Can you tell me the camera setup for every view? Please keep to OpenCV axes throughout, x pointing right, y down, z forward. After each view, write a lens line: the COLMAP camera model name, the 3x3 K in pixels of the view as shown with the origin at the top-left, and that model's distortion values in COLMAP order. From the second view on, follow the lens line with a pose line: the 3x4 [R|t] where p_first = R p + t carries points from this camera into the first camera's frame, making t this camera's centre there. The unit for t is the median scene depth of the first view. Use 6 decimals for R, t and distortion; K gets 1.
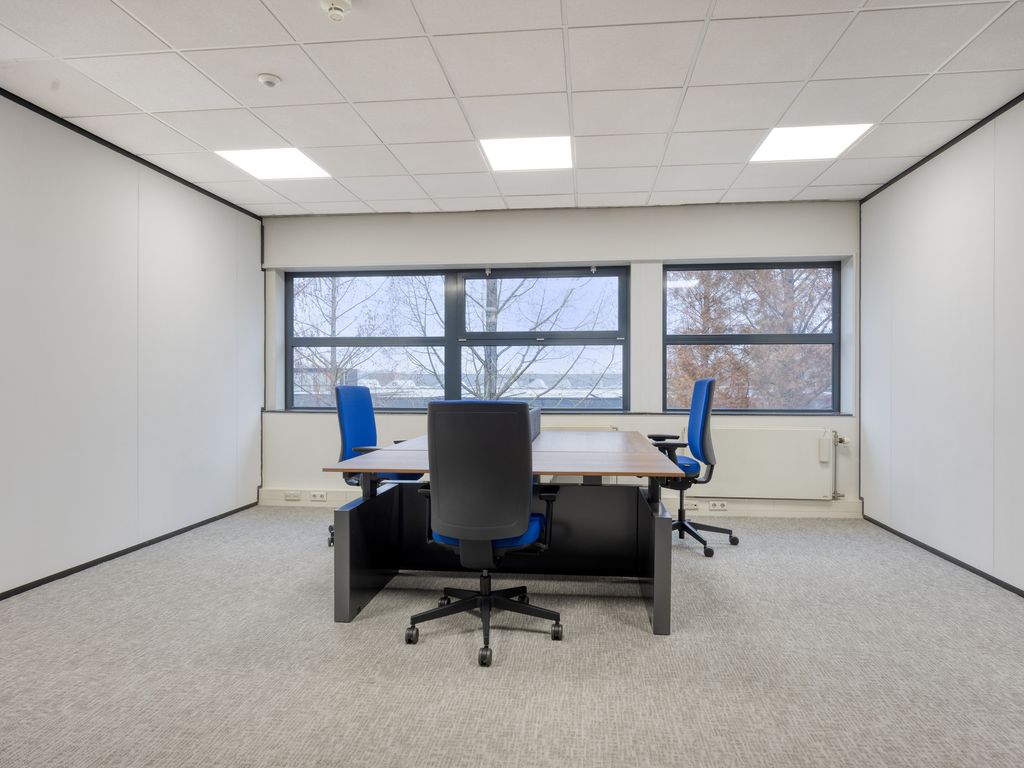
lens RADIAL K [[604.1, 0, 507.8], [0, 604.1, 382.0], [0, 0, 1]] dist [-0.007399, 0.001599]
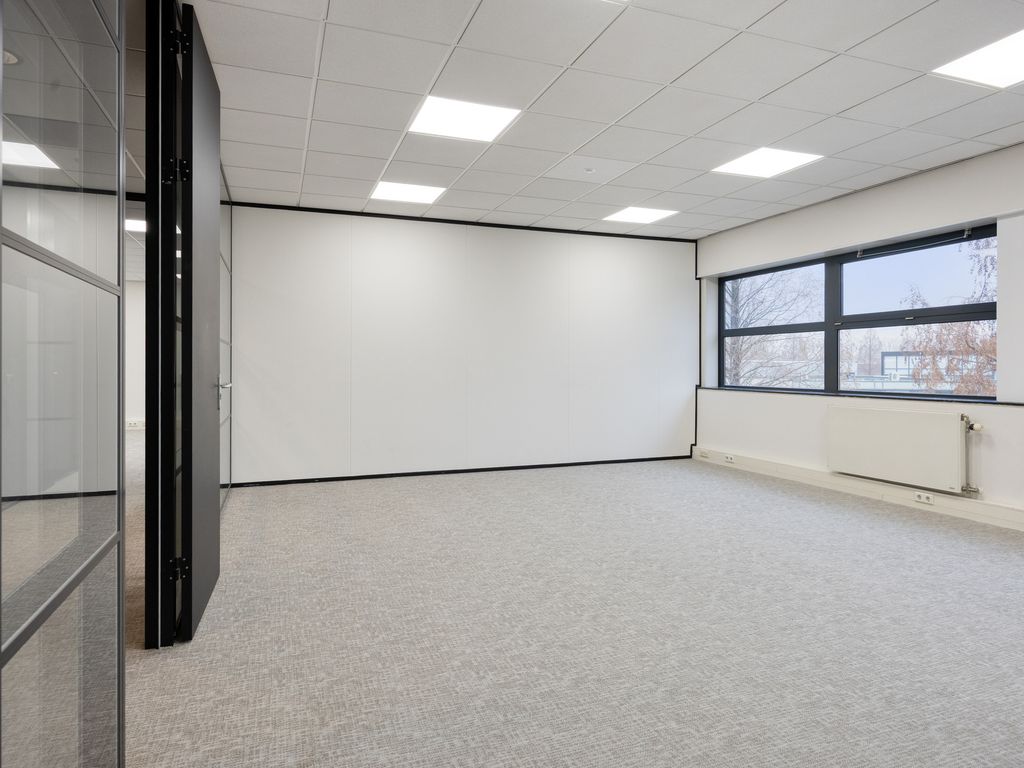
lens RADIAL K [[633.6, 0, 508.1], [0, 633.6, 379.0], [0, 0, 1]] dist [-0.004426, 0.000316]
pose [[0.455584, 0.016657, -0.890037, 0.629413], [-0.007879, 0.999861, 0.014680, 0.012844], [0.890158, 0.000325, 0.455652, 0.010413]]
